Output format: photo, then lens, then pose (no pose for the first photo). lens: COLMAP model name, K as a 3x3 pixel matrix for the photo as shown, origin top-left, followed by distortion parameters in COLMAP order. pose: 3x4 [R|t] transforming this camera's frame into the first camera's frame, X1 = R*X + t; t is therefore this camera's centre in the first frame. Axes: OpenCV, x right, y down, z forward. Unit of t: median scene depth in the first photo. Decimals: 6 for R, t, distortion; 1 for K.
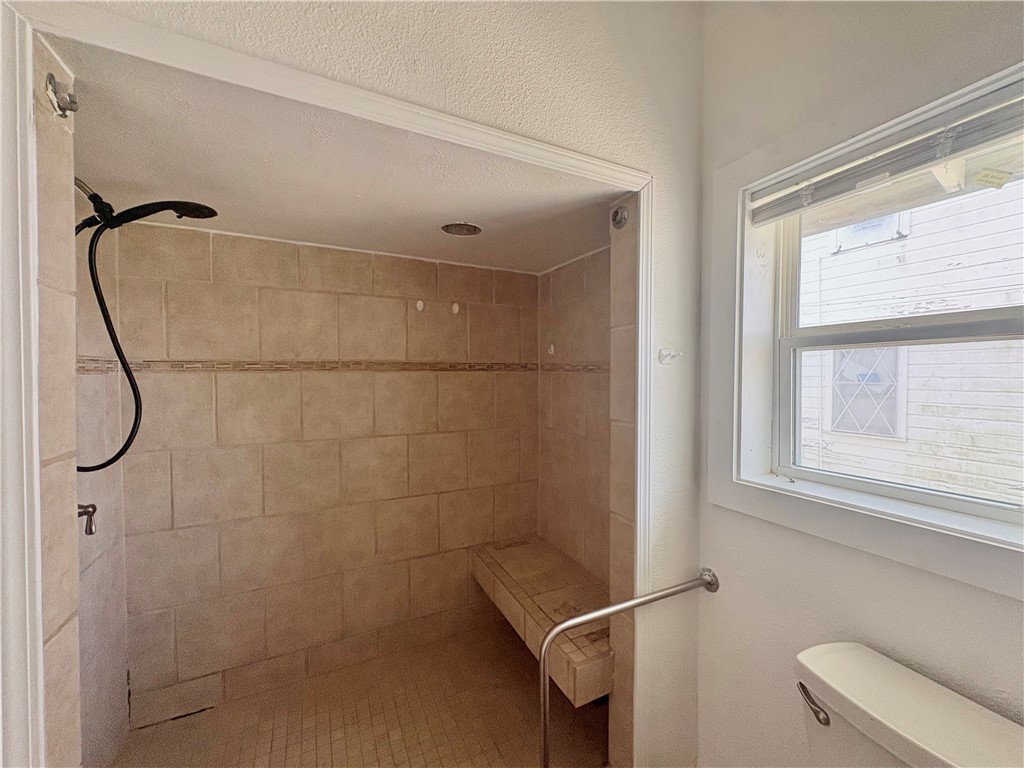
lens RADIAL K [[407.9, 0, 512.0], [0, 407.9, 384.0], [0, 0, 1]] dist [0.003217, 0.000518]
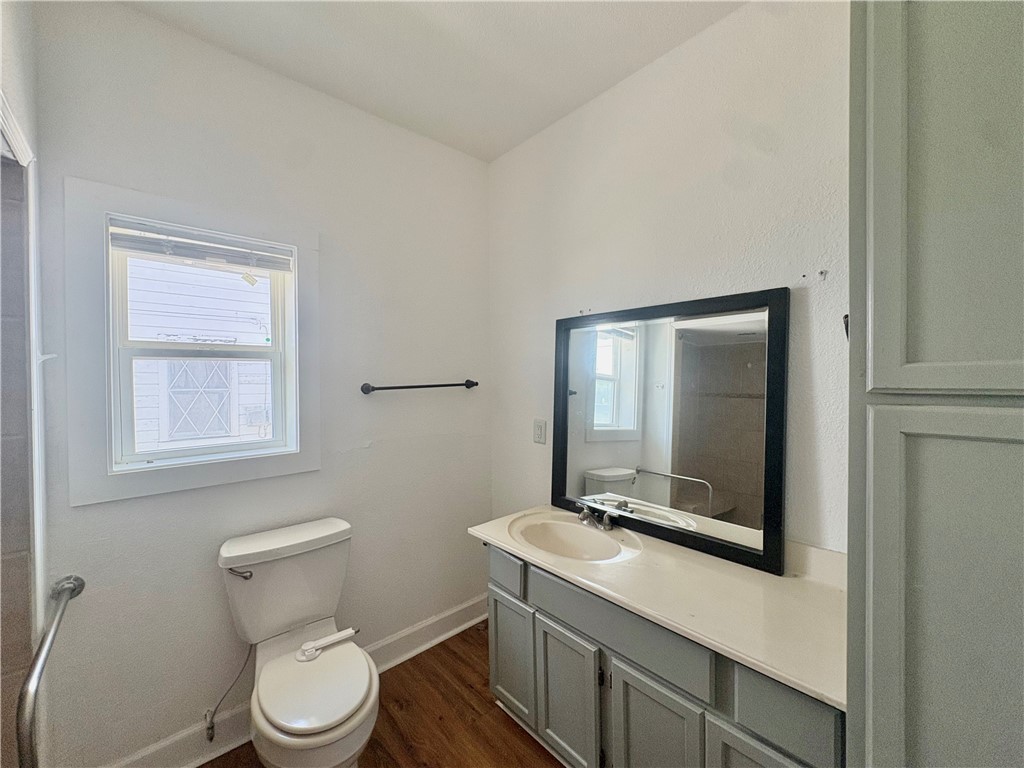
lens RADIAL K [[407.9, 0, 512.0], [0, 407.9, 384.0], [0, 0, 1]] dist [0.003217, 0.000518]
pose [[-0.267427, -0.010574, 0.963520, -0.884927], [0.026077, 0.999494, 0.018207, 0.000706], [-0.963225, 0.029995, -0.267016, 0.265283]]
